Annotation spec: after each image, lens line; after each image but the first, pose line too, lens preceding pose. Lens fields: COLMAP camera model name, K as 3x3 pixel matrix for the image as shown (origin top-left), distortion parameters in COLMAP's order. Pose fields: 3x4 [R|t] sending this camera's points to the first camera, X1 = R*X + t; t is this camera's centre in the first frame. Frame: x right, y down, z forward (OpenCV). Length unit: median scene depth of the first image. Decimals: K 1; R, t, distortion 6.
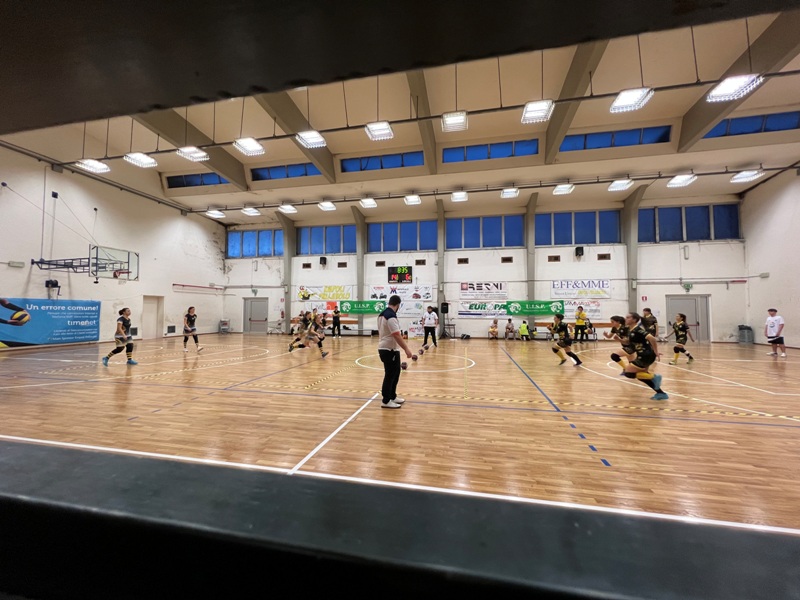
lens RADIAL K [[323.4, 0, 401.5], [0, 323.4, 300.4], [0, 0, 1]] dist [-0.000706, -0.000194]
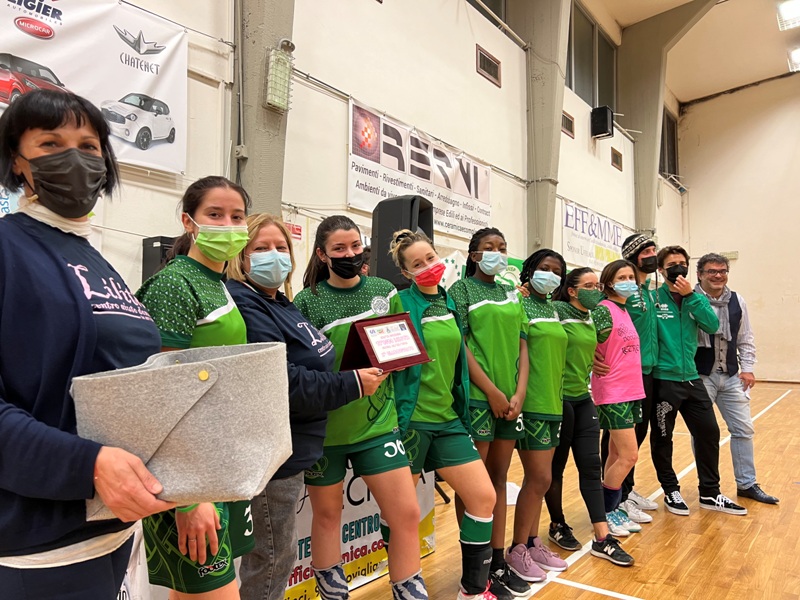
lens RADIAL K [[607.3, 0, 403.5], [0, 607.3, 303.4], [0, 0, 1]] dist [0.066783, -0.068308]
pose [[0.404538, 0.052140, 0.913034, -0.071829], [-0.007792, 0.998534, -0.053570, 0.060829], [-0.914488, 0.014556, 0.404351, 0.951490]]
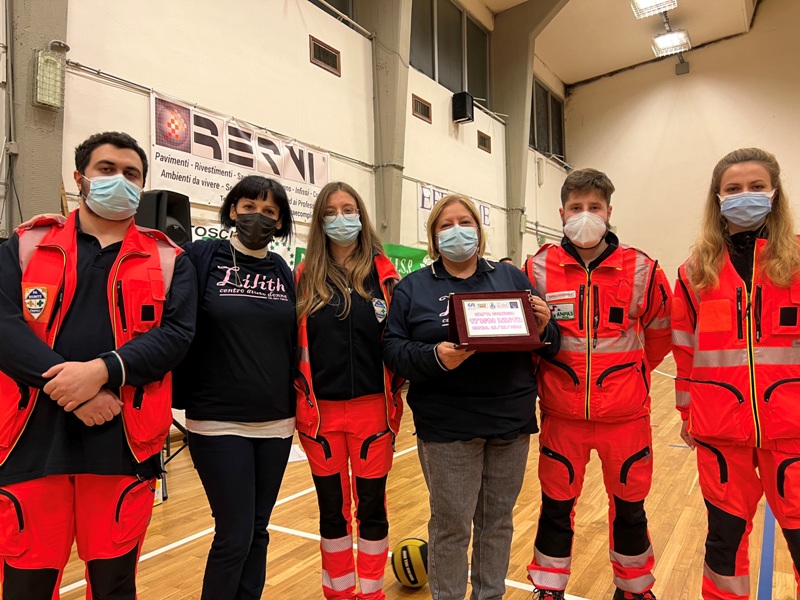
lens RADIAL K [[607.3, 0, 405.8], [0, 607.3, 303.4], [0, 0, 1]] dist [0.066783, -0.068308]
pose [[0.325762, 0.004678, 0.945440, -0.071103], [0.011120, 0.999900, -0.008779, 0.058058], [-0.945386, 0.013373, 0.325678, 0.864581]]
